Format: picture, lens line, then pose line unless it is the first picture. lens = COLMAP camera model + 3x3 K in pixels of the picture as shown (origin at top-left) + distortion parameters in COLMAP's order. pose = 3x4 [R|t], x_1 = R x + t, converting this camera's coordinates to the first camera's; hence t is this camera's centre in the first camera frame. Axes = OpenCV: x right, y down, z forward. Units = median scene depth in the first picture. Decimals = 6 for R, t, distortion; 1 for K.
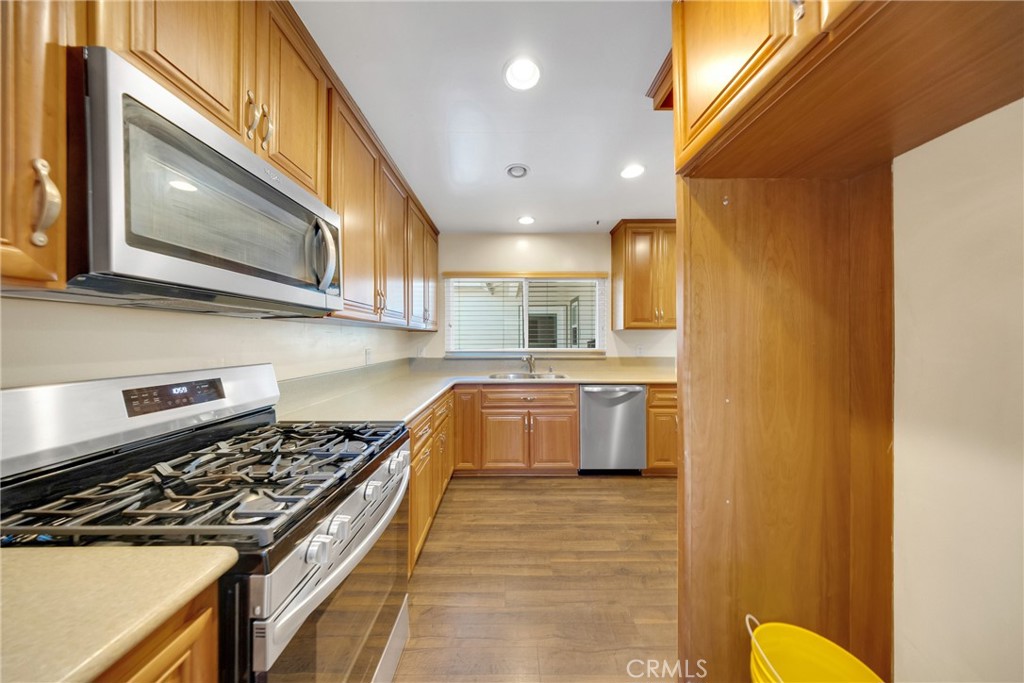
lens RADIAL K [[297.2, 0, 505.8], [0, 297.2, 340.1], [0, 0, 1]] dist [-0.001278, -0.000210]
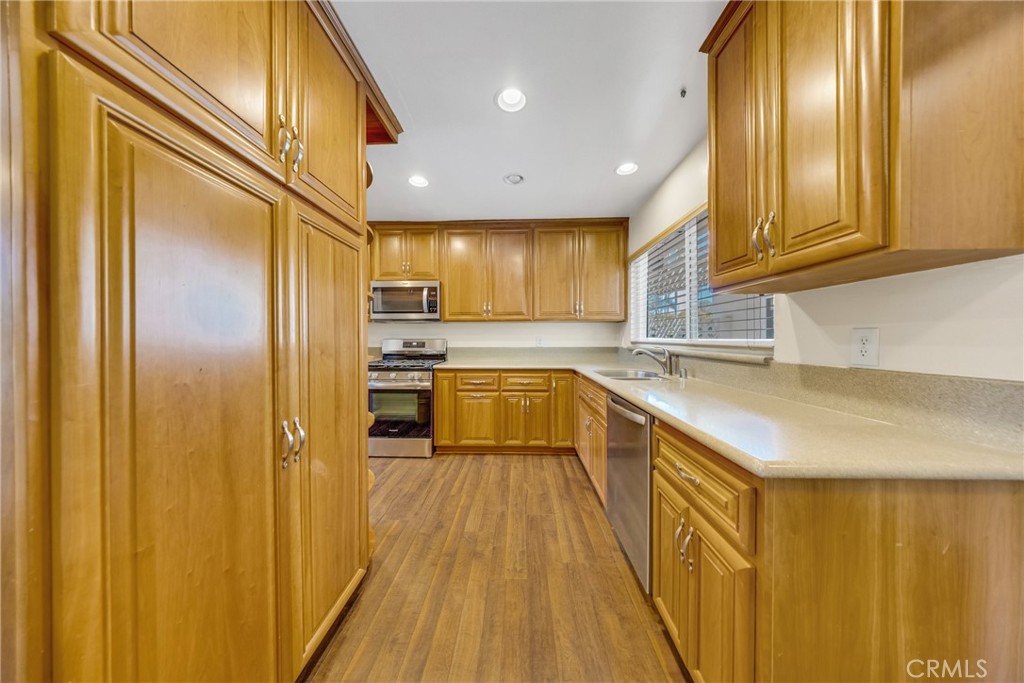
lens RADIAL K [[297.2, 0, 512.9], [0, 297.2, 339.2], [0, 0, 1]] dist [-0.001278, -0.000210]
pose [[-0.015134, 0.006187, -0.999866, 1.146400], [0.000370, 0.999981, 0.006182, 0.035629], [0.999885, -0.000276, -0.015136, 0.970805]]
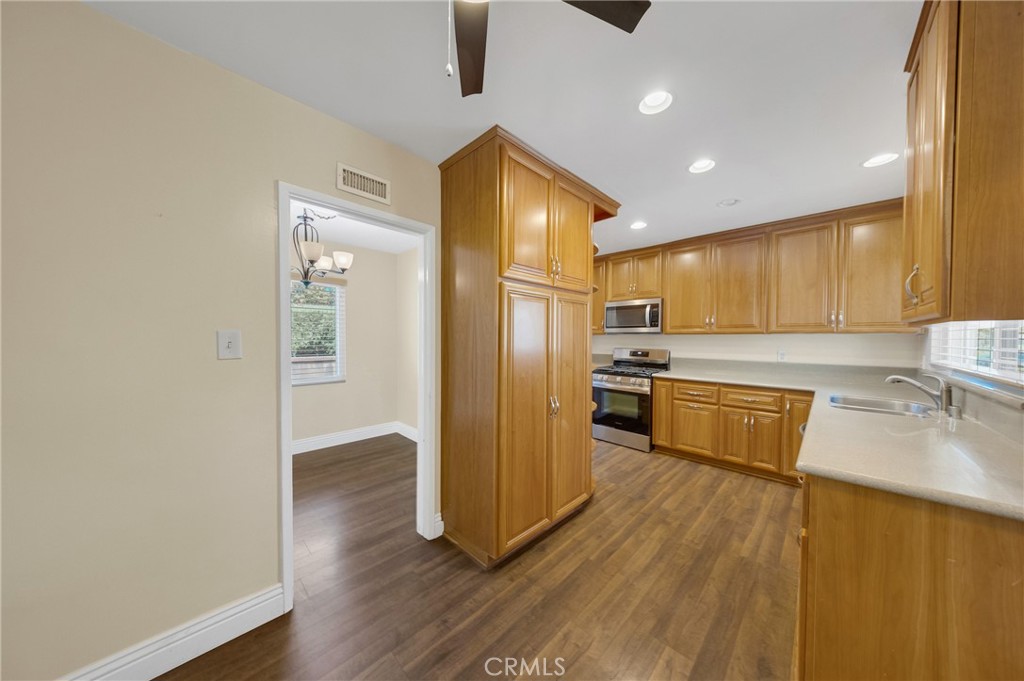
lens RADIAL K [[321.9, 0, 519.5], [0, 321.9, 339.4], [0, 0, 1]] dist [-0.013516, -0.000027]
pose [[-0.687713, 0.002762, -0.725977, 1.501160], [-0.008267, 0.999898, 0.011635, -0.030612], [0.725935, 0.014003, -0.687620, 1.236749]]
